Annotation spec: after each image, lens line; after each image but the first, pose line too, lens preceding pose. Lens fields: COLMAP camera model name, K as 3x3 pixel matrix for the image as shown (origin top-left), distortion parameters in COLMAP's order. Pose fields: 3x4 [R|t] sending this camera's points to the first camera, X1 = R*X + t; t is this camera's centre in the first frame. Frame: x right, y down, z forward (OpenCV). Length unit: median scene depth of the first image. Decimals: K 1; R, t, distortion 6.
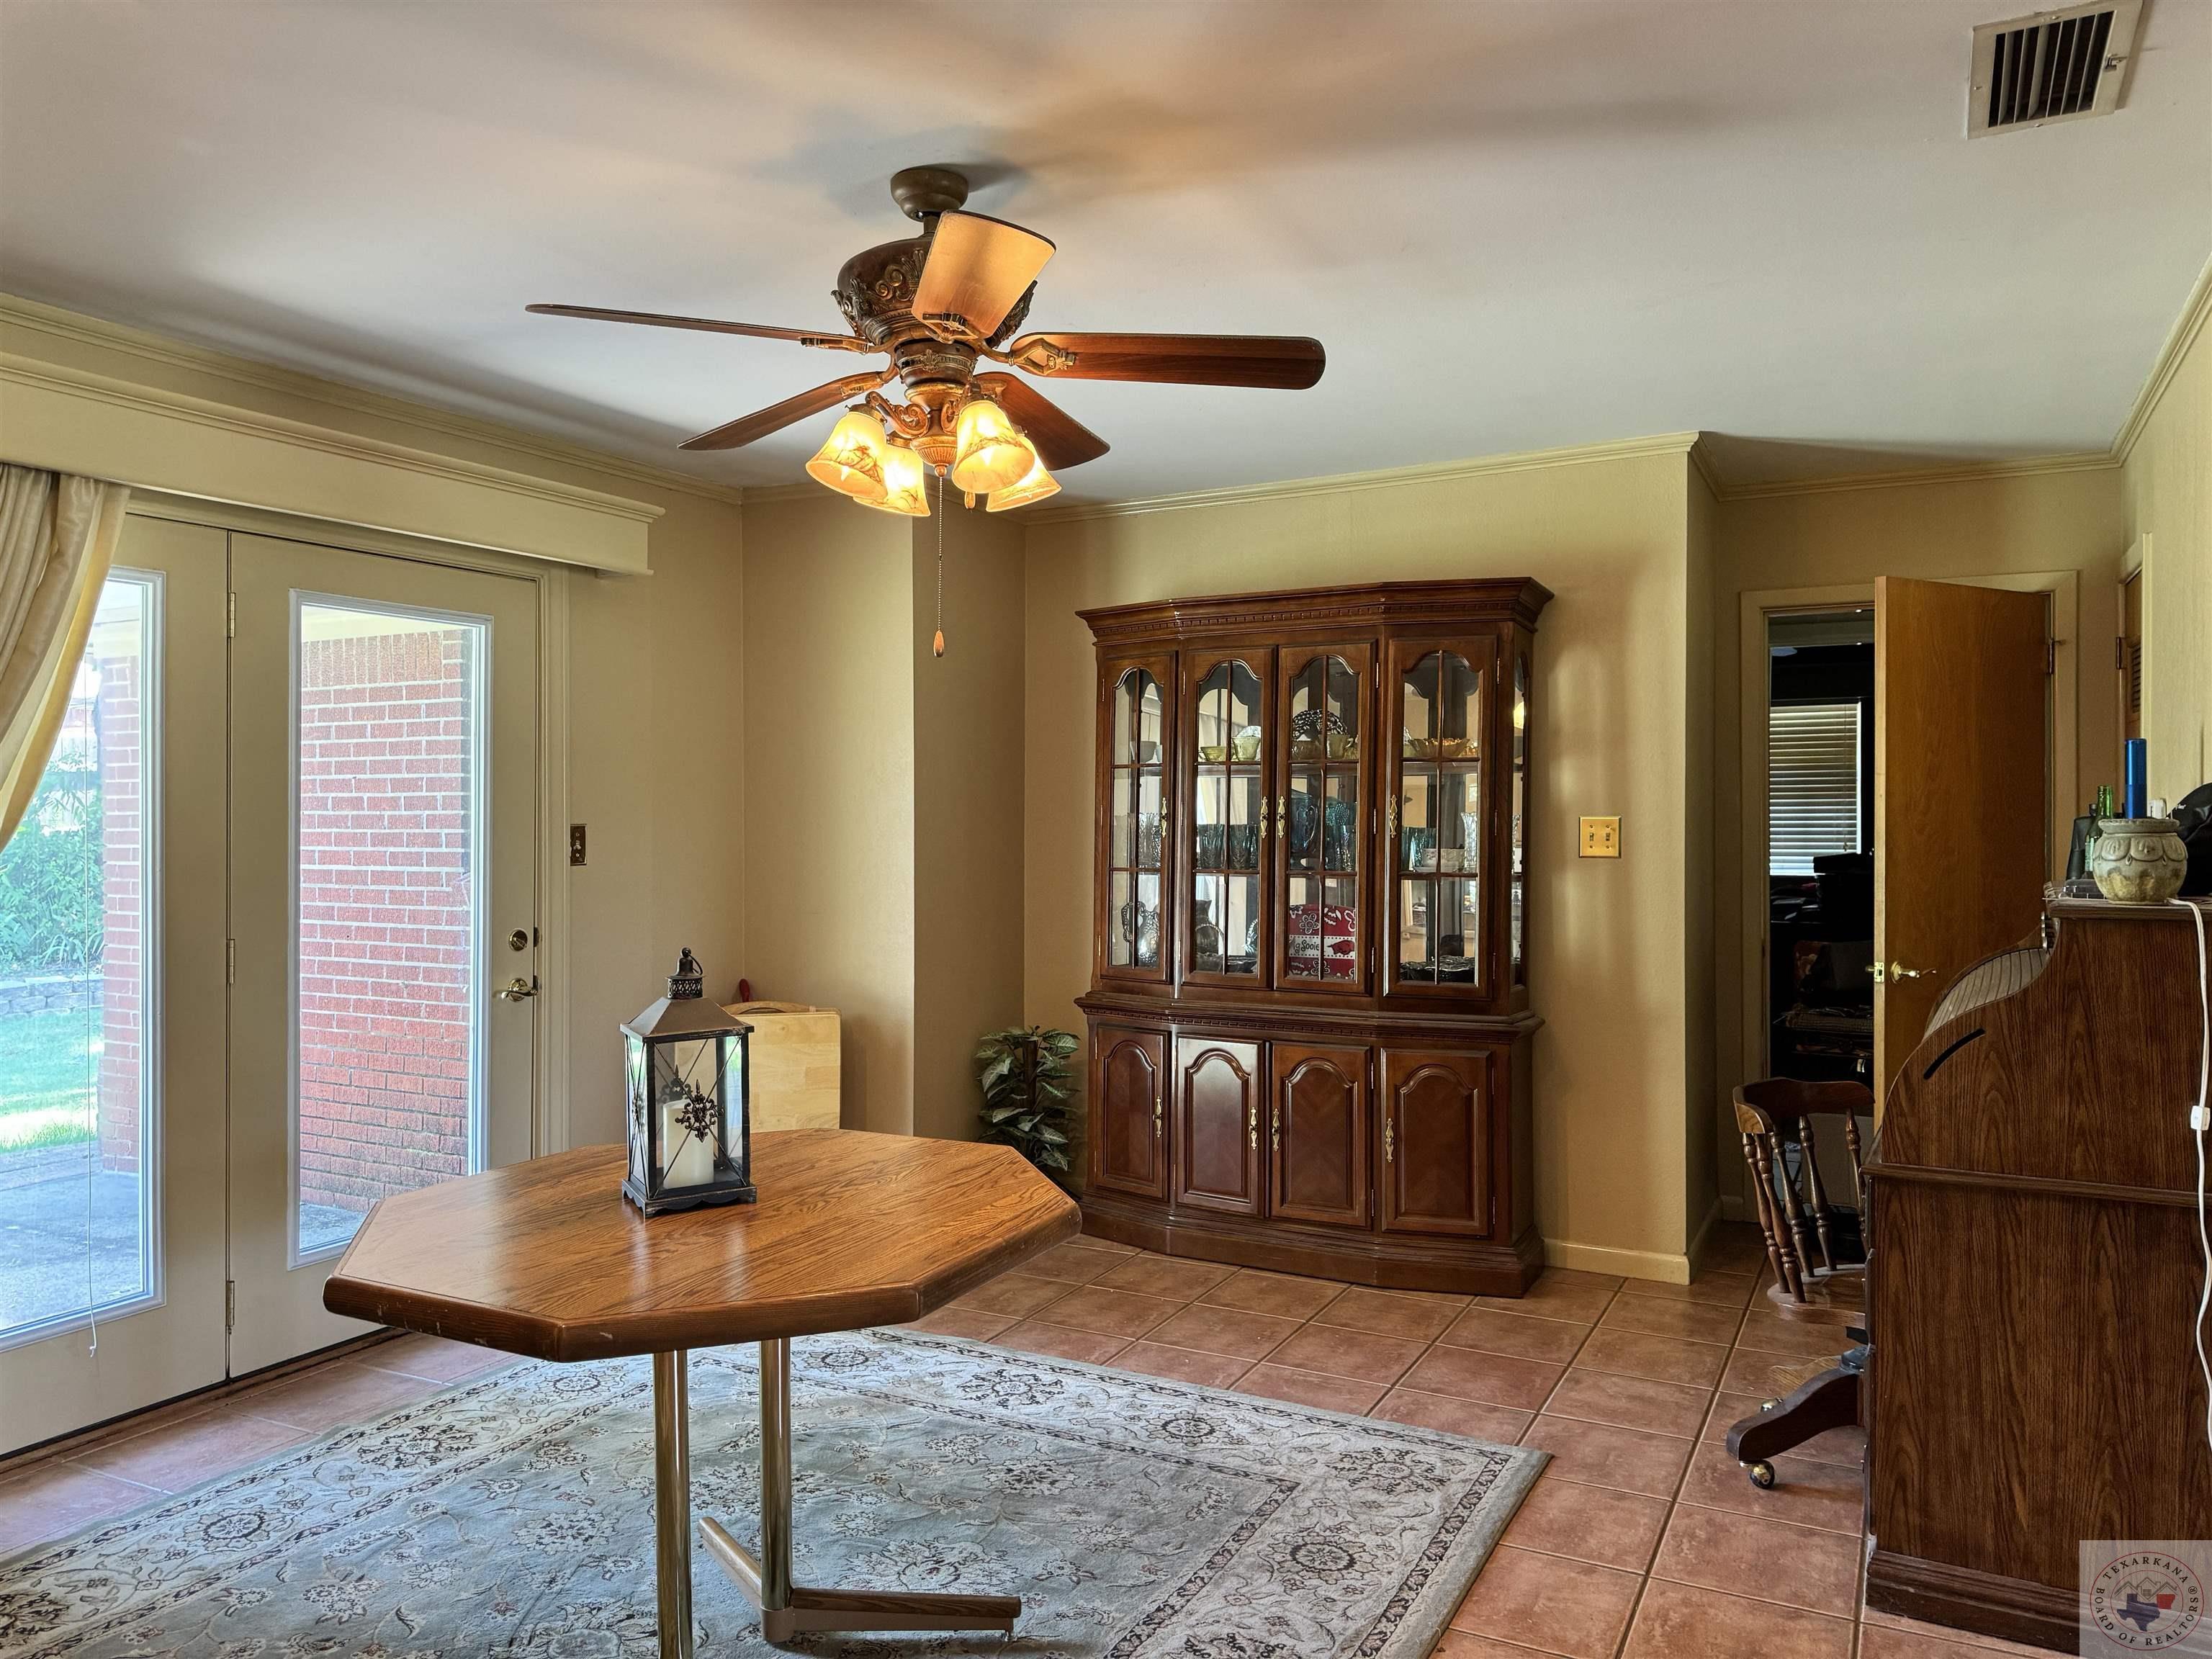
lens RADIAL K [[1605.6, 0, 851.5], [0, 1605.6, 802.0], [0, 0, 1]] dist [0.172174, -0.200402]
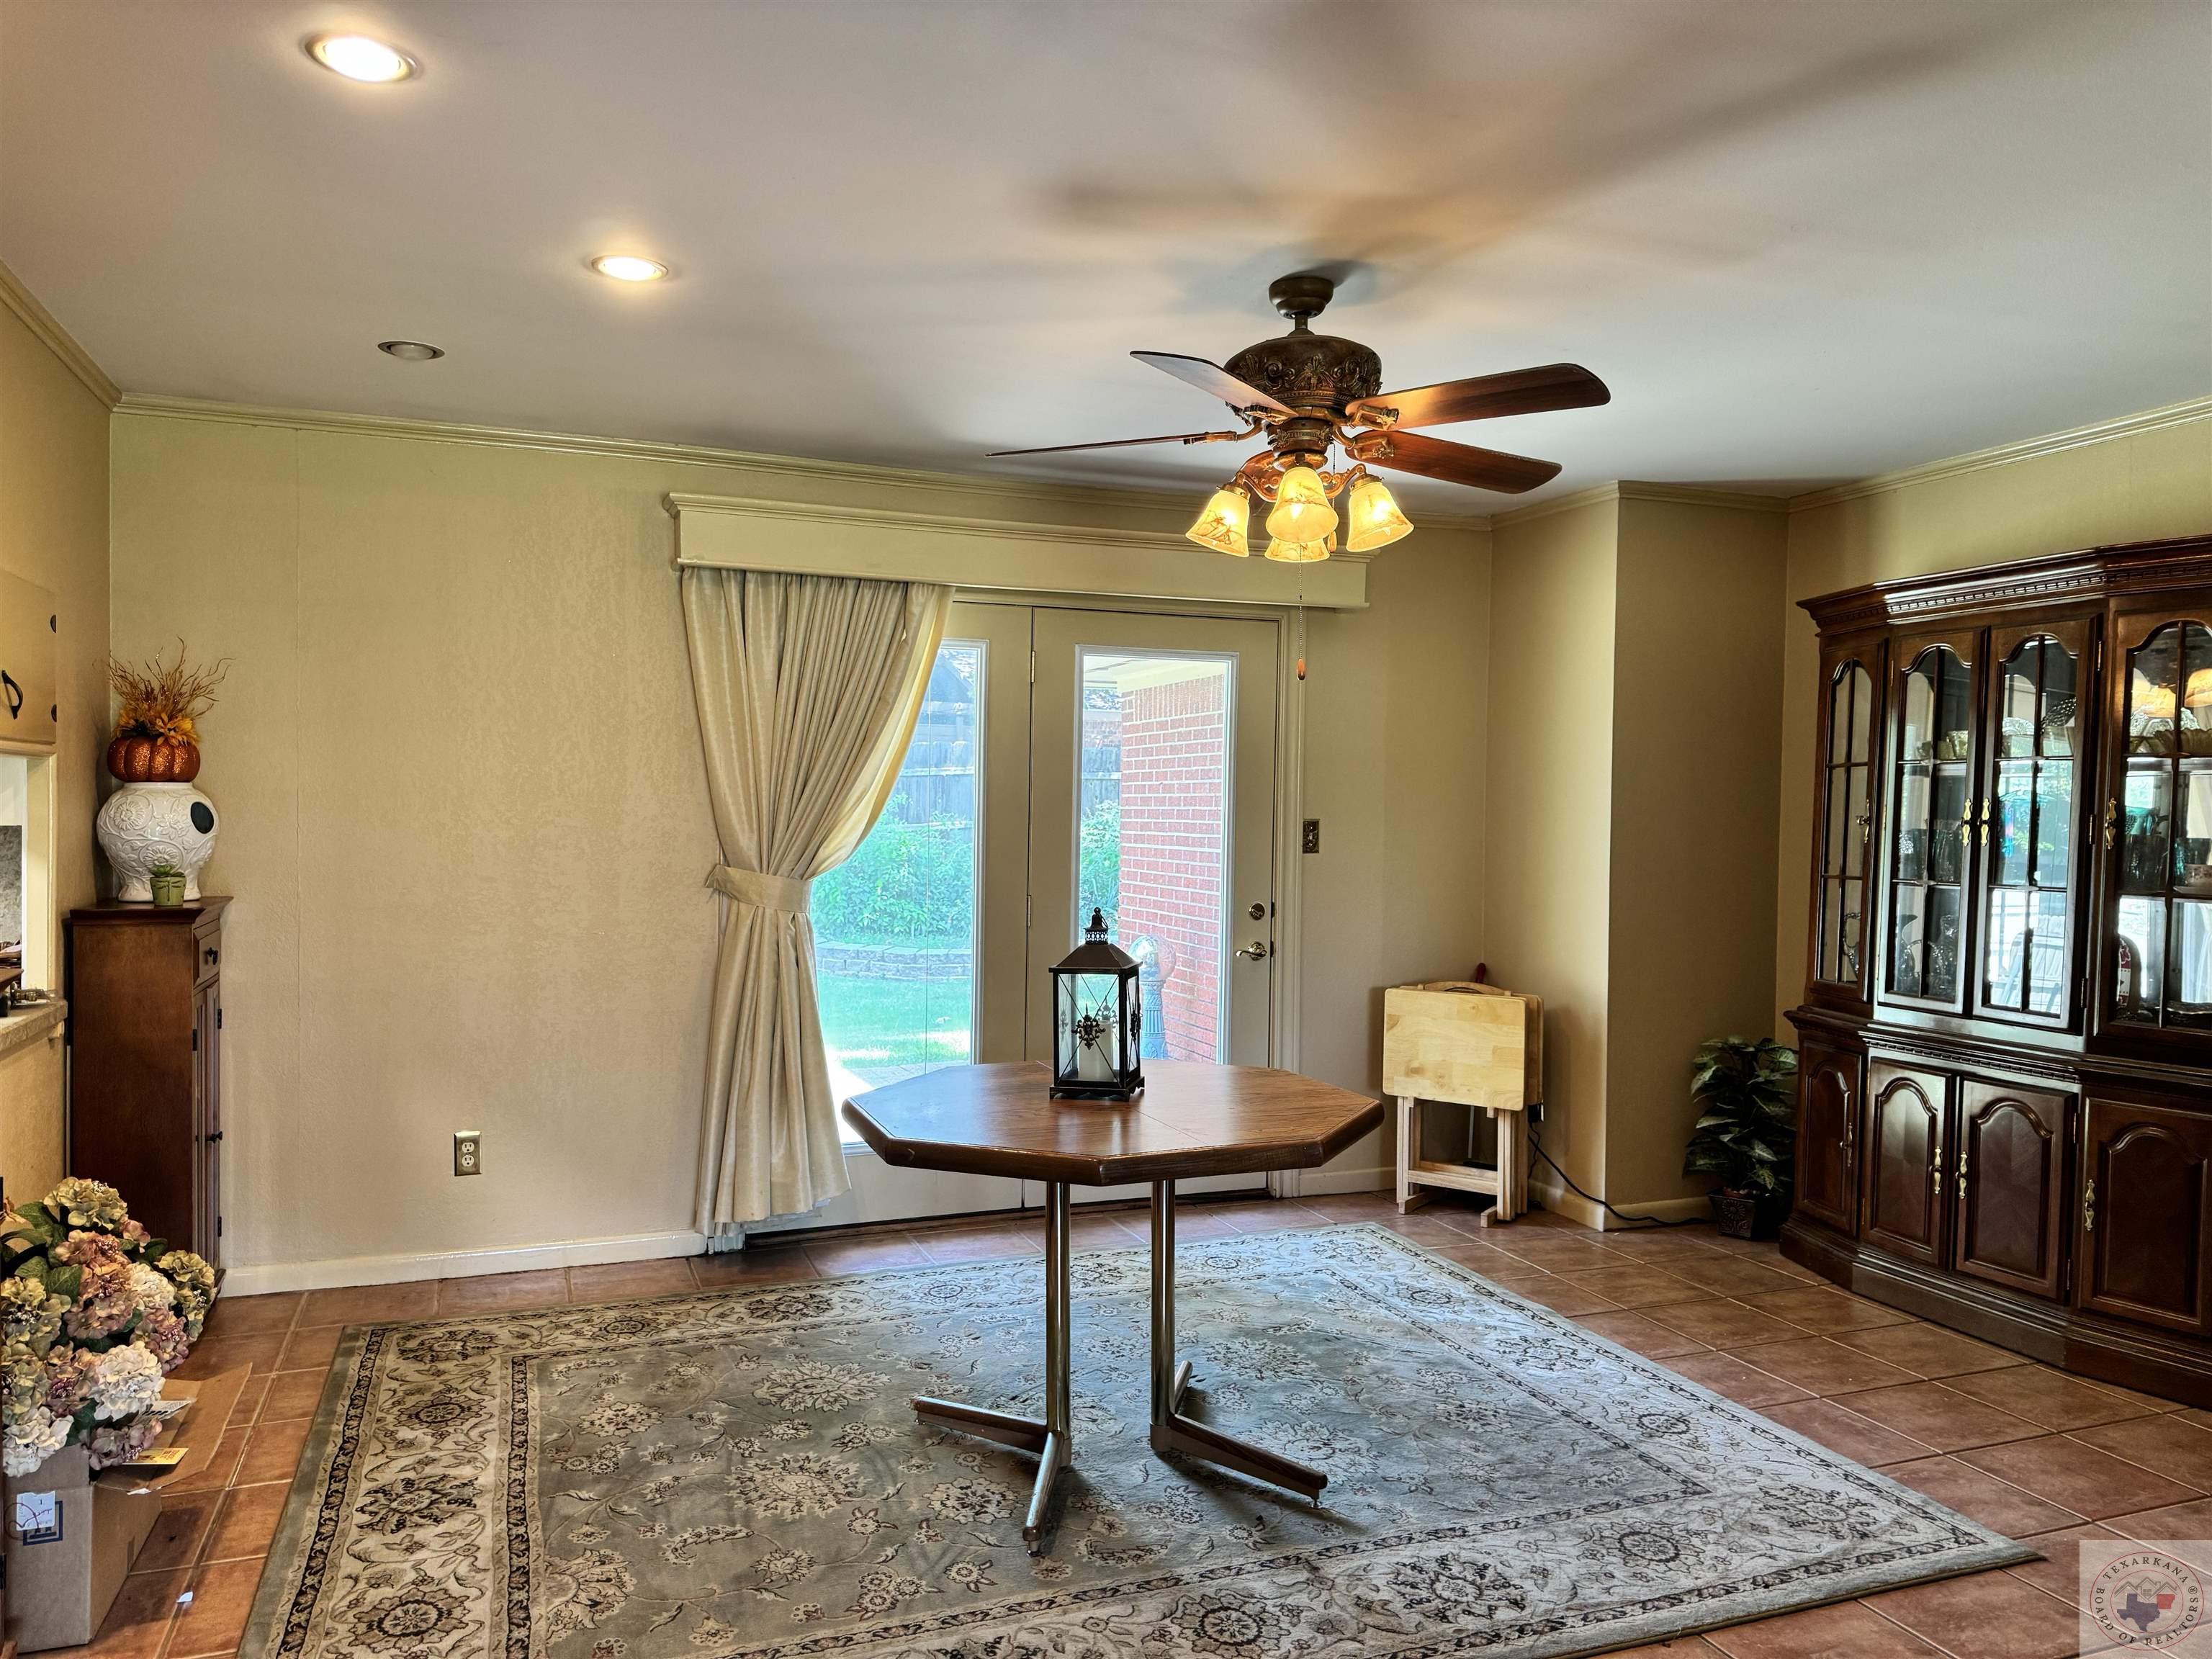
lens RADIAL K [[1553.5, 0, 1102.0], [0, 1553.5, 780.4], [0, 0, 1]] dist [0.198511, -0.142207]
pose [[0.759886, -0.002947, -0.650050, 0.580611], [-0.011235, 0.999781, -0.017667, 0.008629], [0.649960, 0.020728, 0.759686, 0.015998]]
